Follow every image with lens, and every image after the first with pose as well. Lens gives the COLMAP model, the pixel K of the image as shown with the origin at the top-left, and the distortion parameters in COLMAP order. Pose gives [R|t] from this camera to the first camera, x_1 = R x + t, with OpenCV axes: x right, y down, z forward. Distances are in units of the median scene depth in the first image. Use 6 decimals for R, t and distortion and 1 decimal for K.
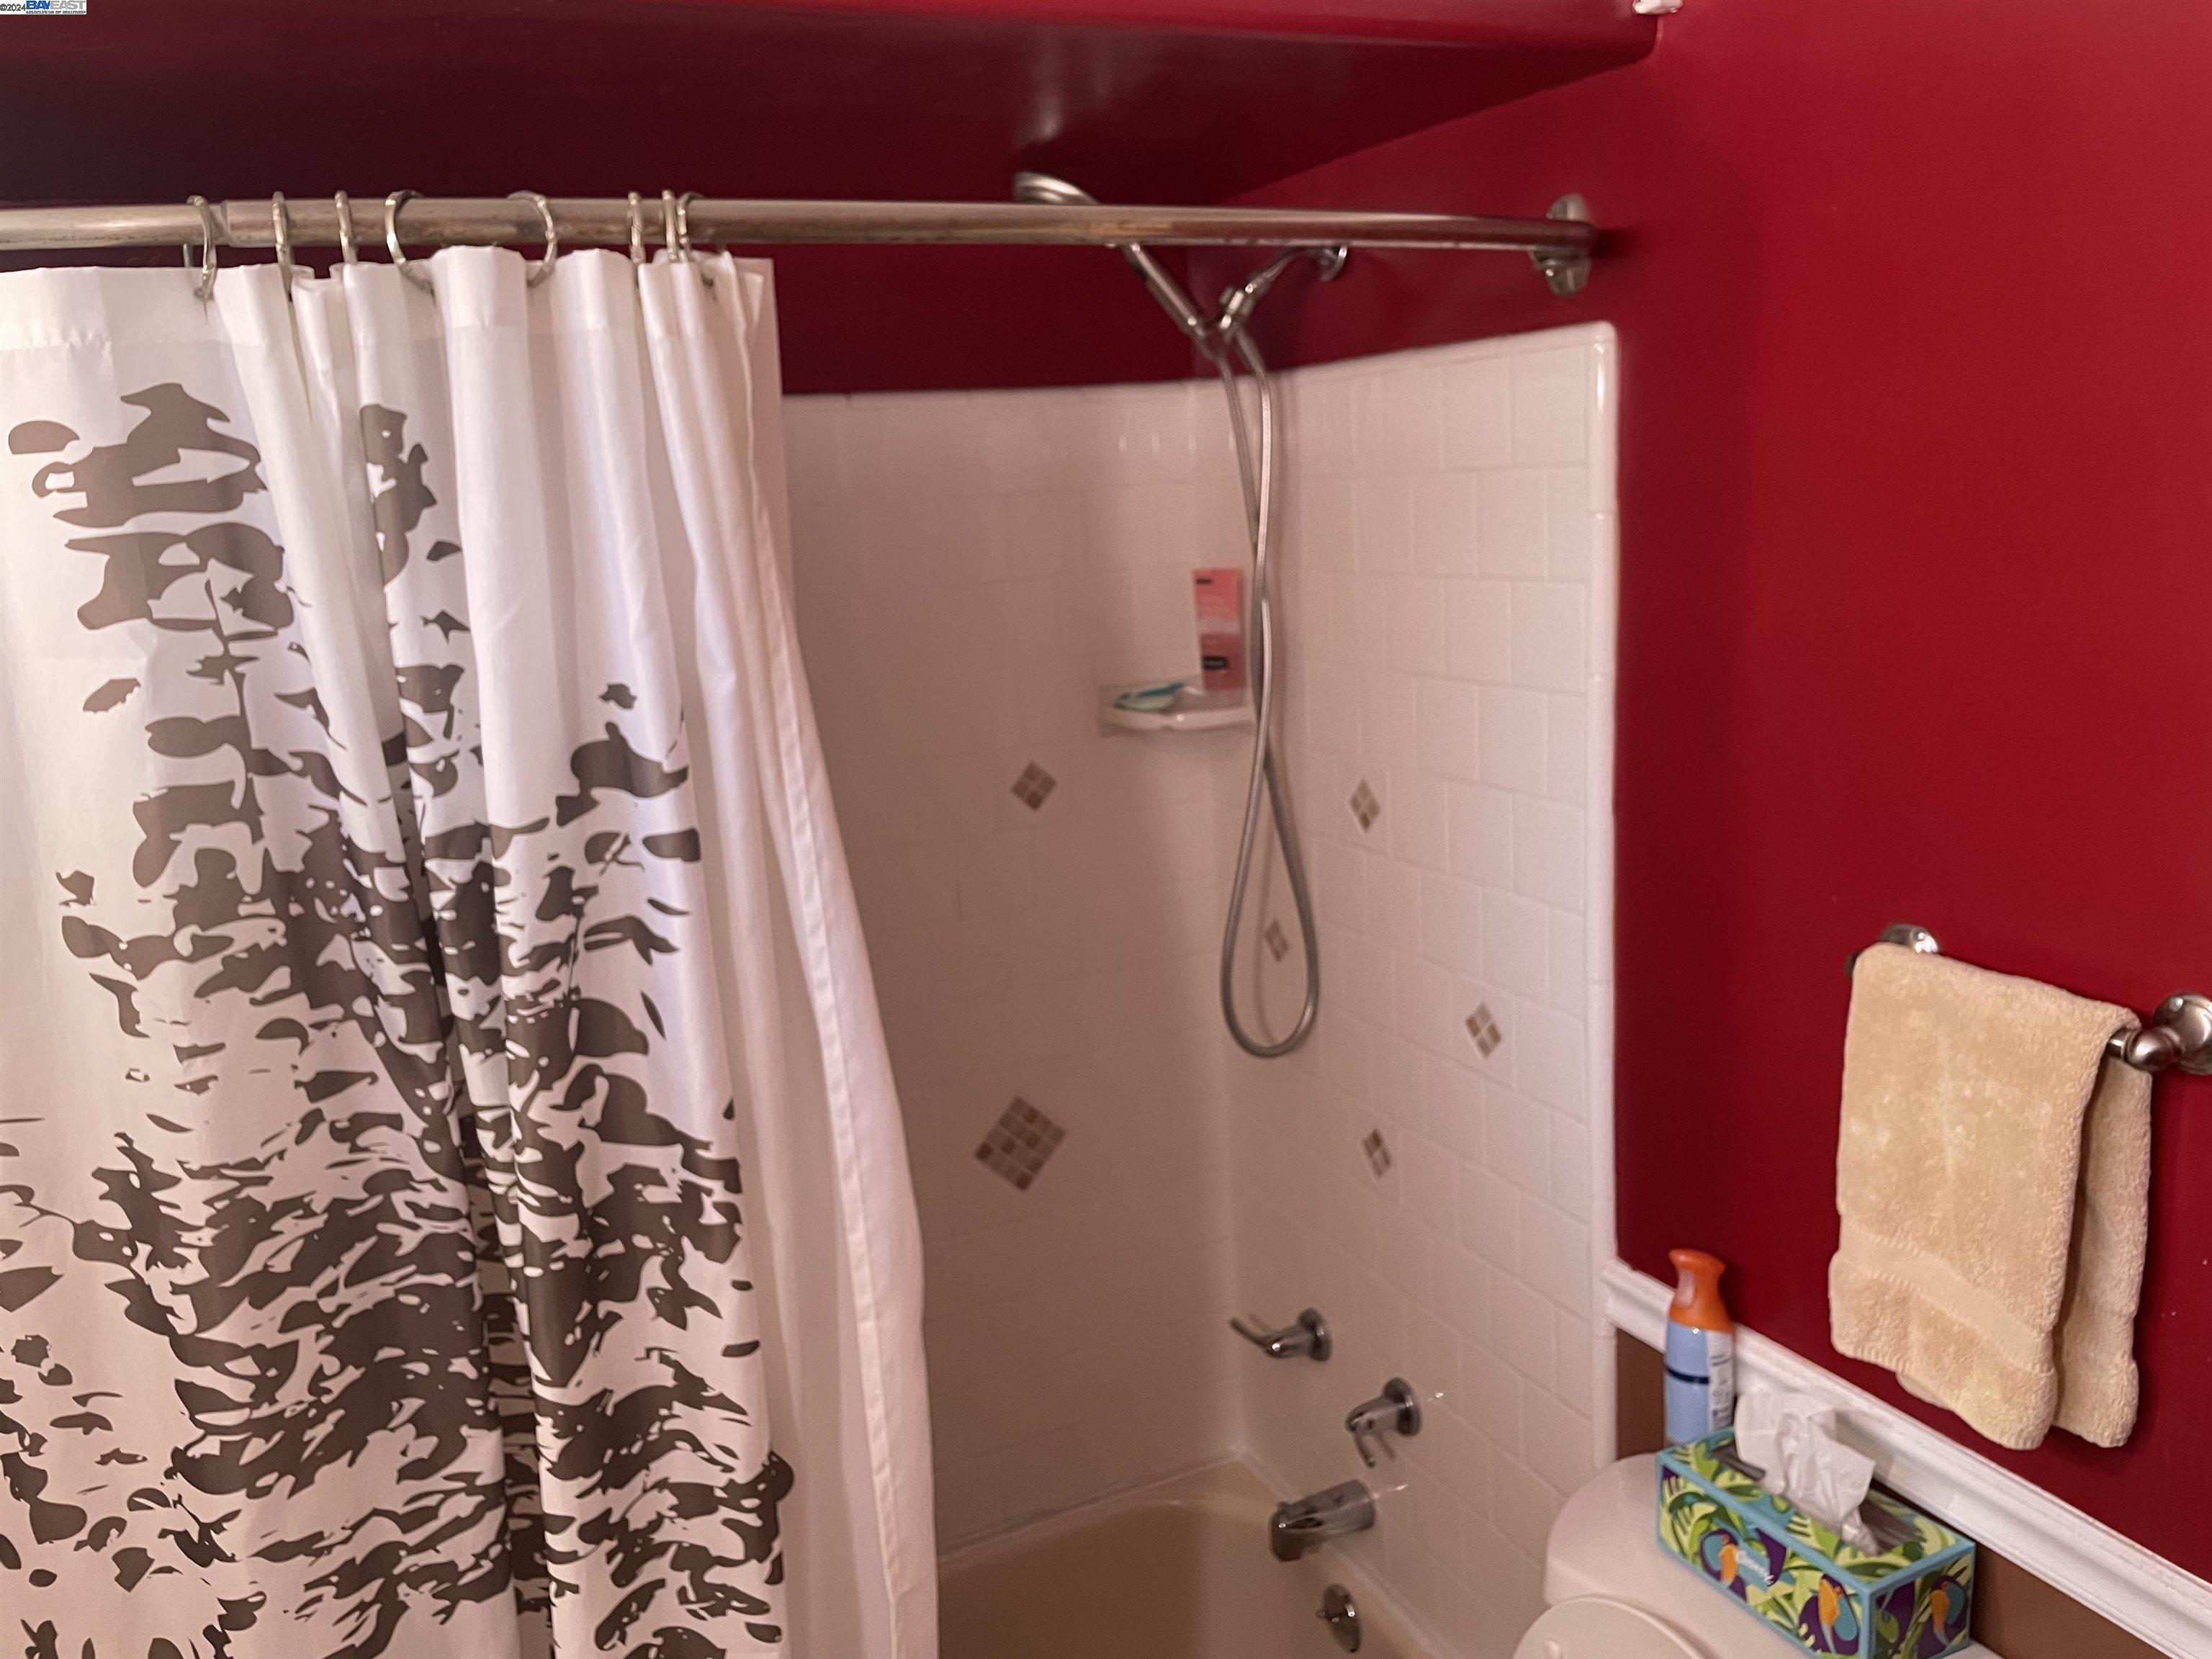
lens RADIAL K [[1719.8, 0, 1107.5], [0, 1719.8, 821.1], [0, 0, 1]] dist [0.088634, -0.107538]
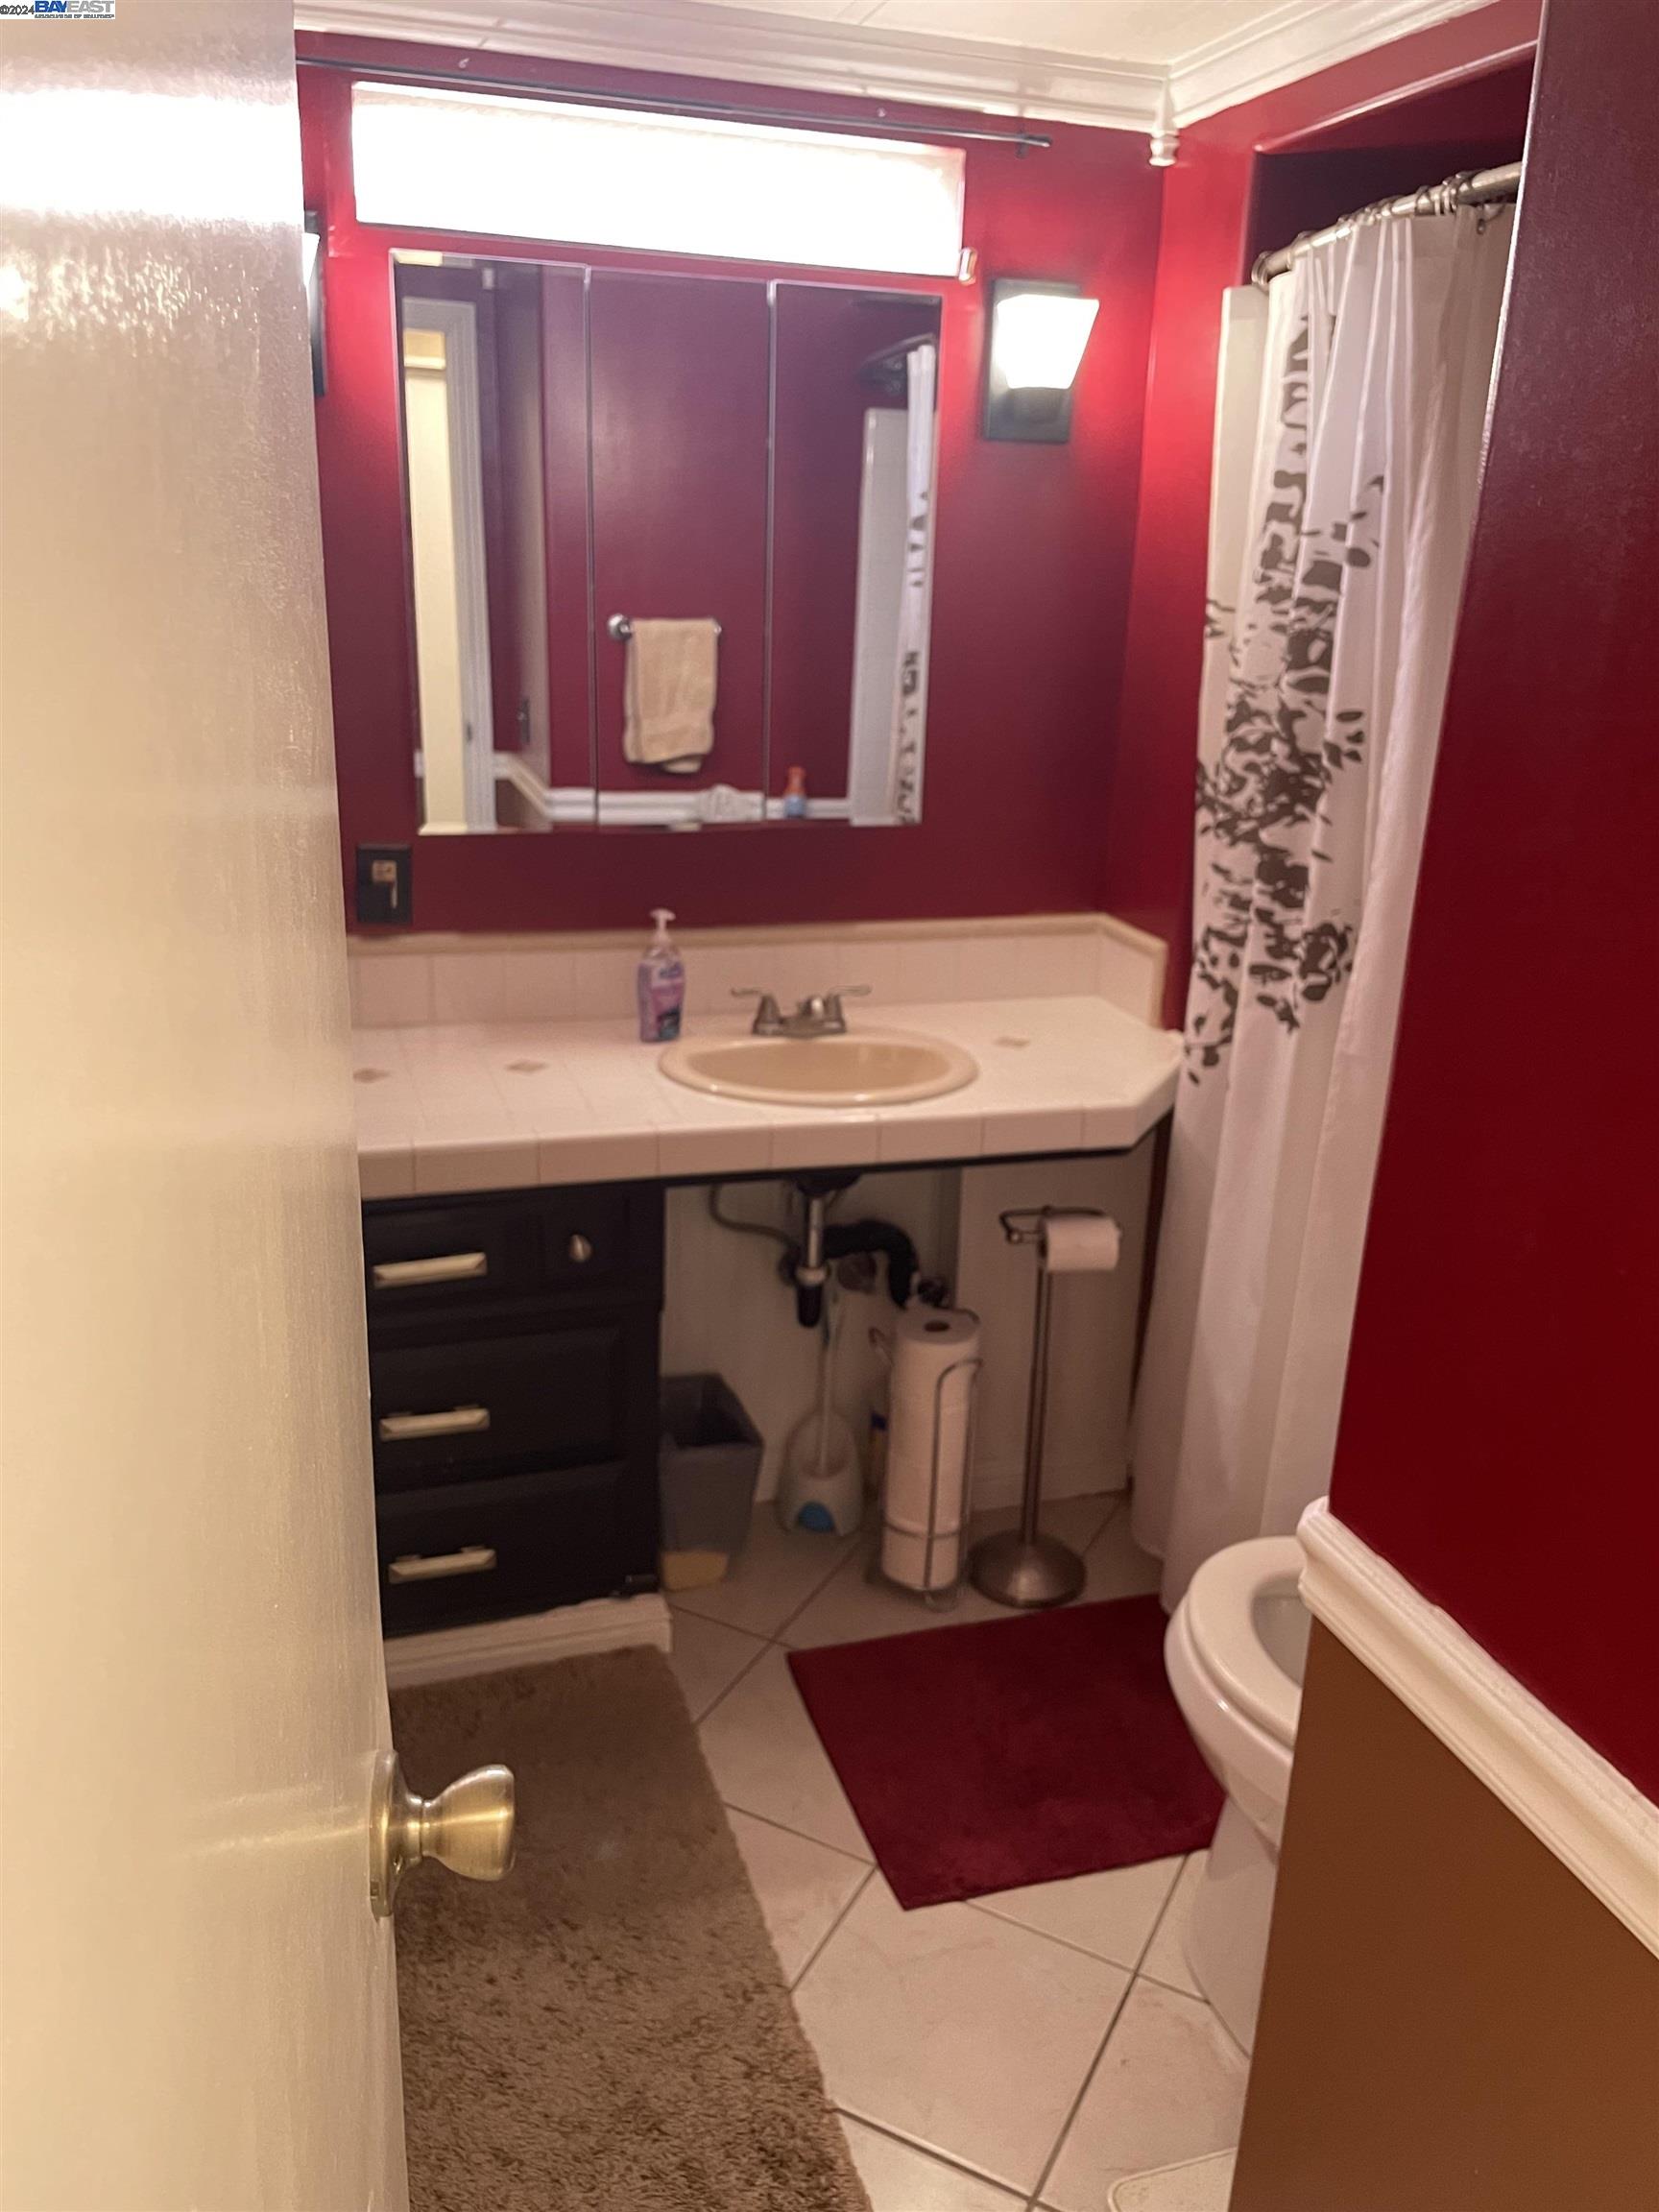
lens RADIAL K [[1719.8, 0, 831.5], [0, 1719.8, 1106.6], [0, 0, 1]] dist [0.088634, -0.107538]
pose [[-0.140942, 0.343246, -0.928611, 1.799569], [-0.245865, 0.896453, 0.368676, -0.007563], [0.959002, 0.280275, -0.041956, 0.713034]]
